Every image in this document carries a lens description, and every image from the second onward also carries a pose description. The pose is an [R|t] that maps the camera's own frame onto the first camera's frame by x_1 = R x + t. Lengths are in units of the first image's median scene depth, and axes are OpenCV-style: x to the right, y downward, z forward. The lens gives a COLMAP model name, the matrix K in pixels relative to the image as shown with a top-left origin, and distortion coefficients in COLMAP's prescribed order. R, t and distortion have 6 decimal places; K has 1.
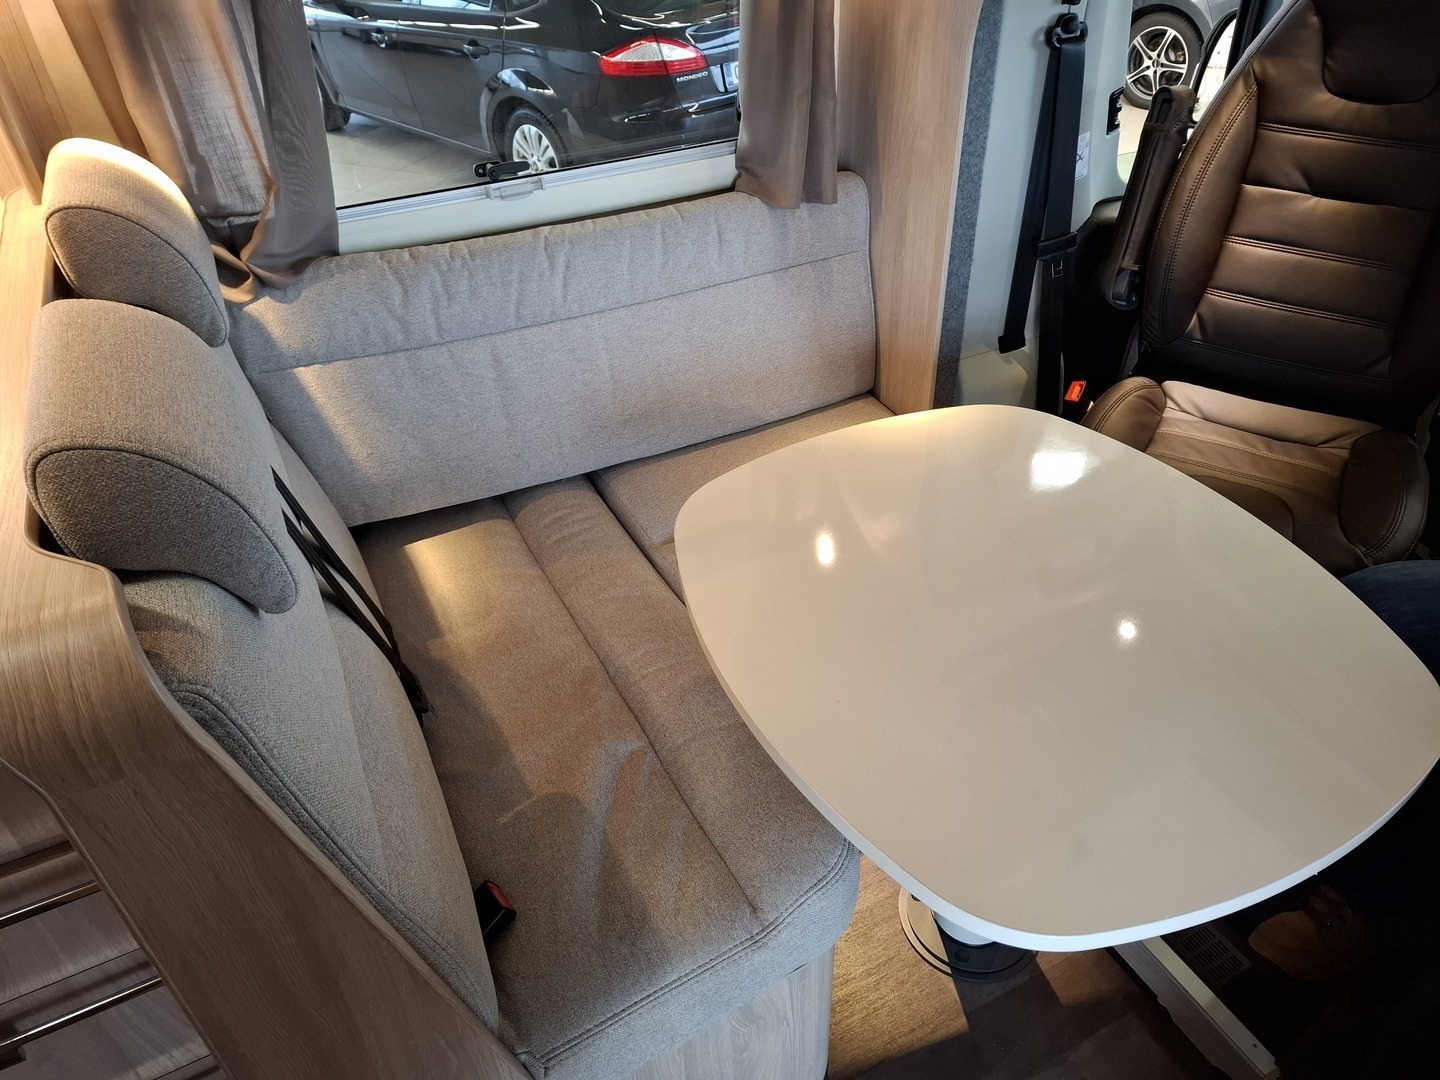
lens RADIAL K [[986.3, 0, 722.3], [0, 986.3, 525.5], [0, 0, 1]] dist [0.071268, -0.078060]
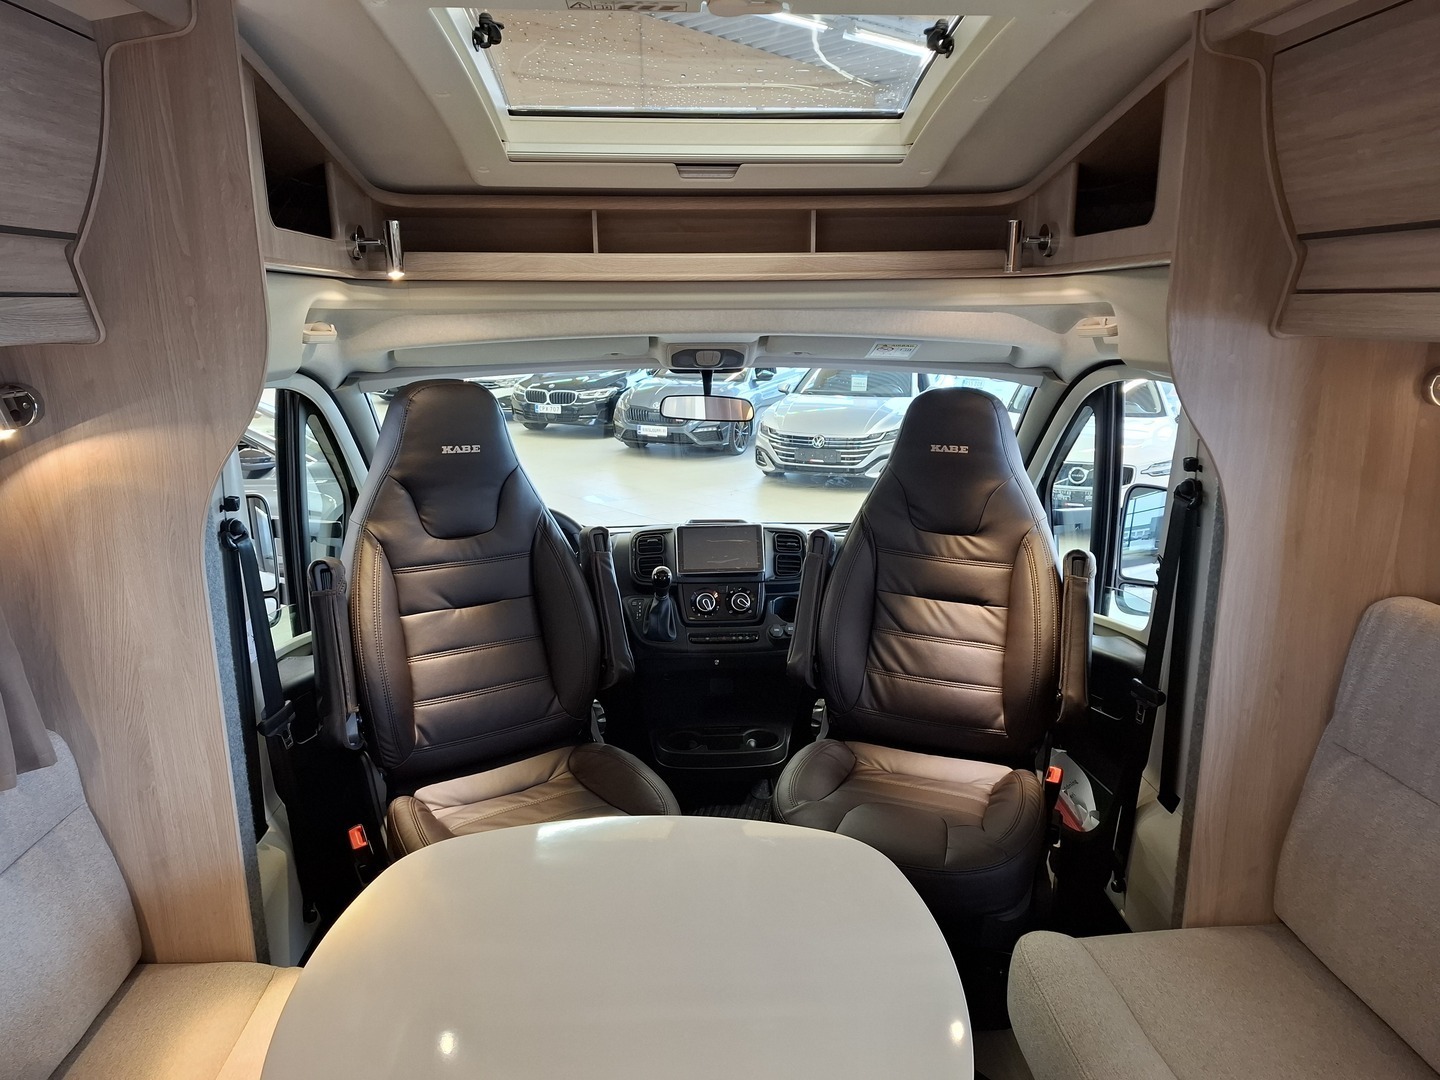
lens RADIAL K [[977.3, 0, 720.0], [0, 977.3, 540.0], [0, 0, 1]] dist [0.103564, -0.140062]
pose [[0.403900, -0.182203, 0.896475, -0.377400], [0.540012, 0.838496, -0.072879, -0.130703], [-0.738412, 0.513543, 0.437060, 0.162761]]
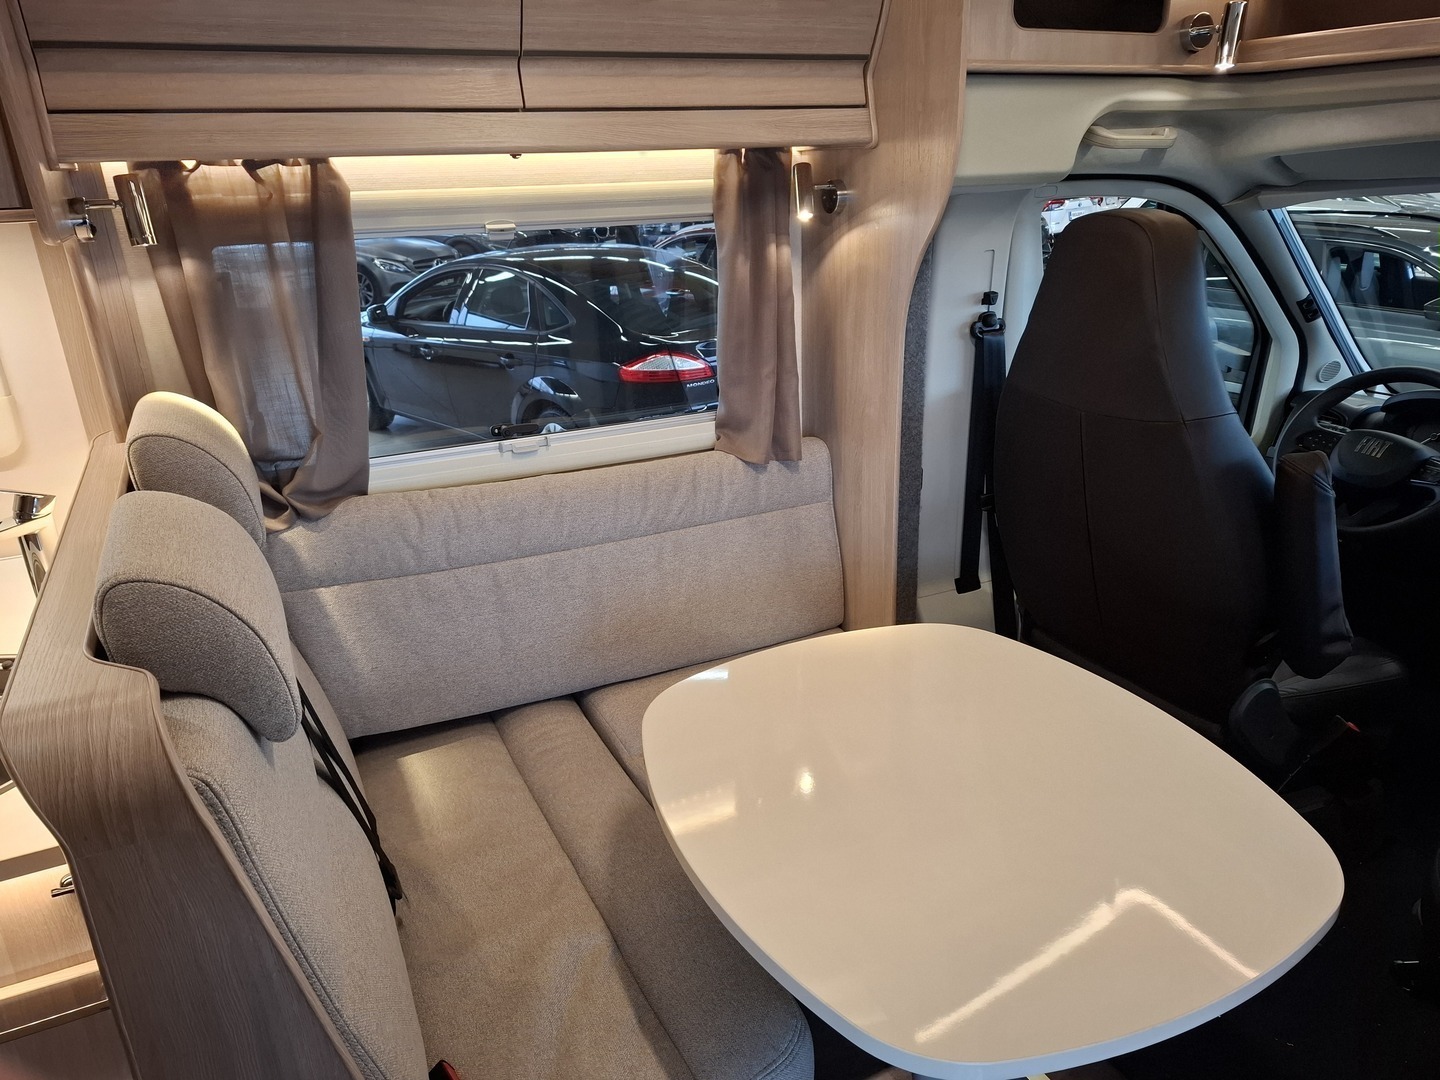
lens RADIAL K [[977.3, 0, 720.0], [0, 977.3, 540.0], [0, 0, 1]] dist [0.103564, -0.140062]
pose [[0.999872, 0.006596, -0.014574, 0.039273], [-0.010260, 0.963399, -0.267876, 0.075780], [0.012274, 0.267991, 0.963343, -0.079436]]
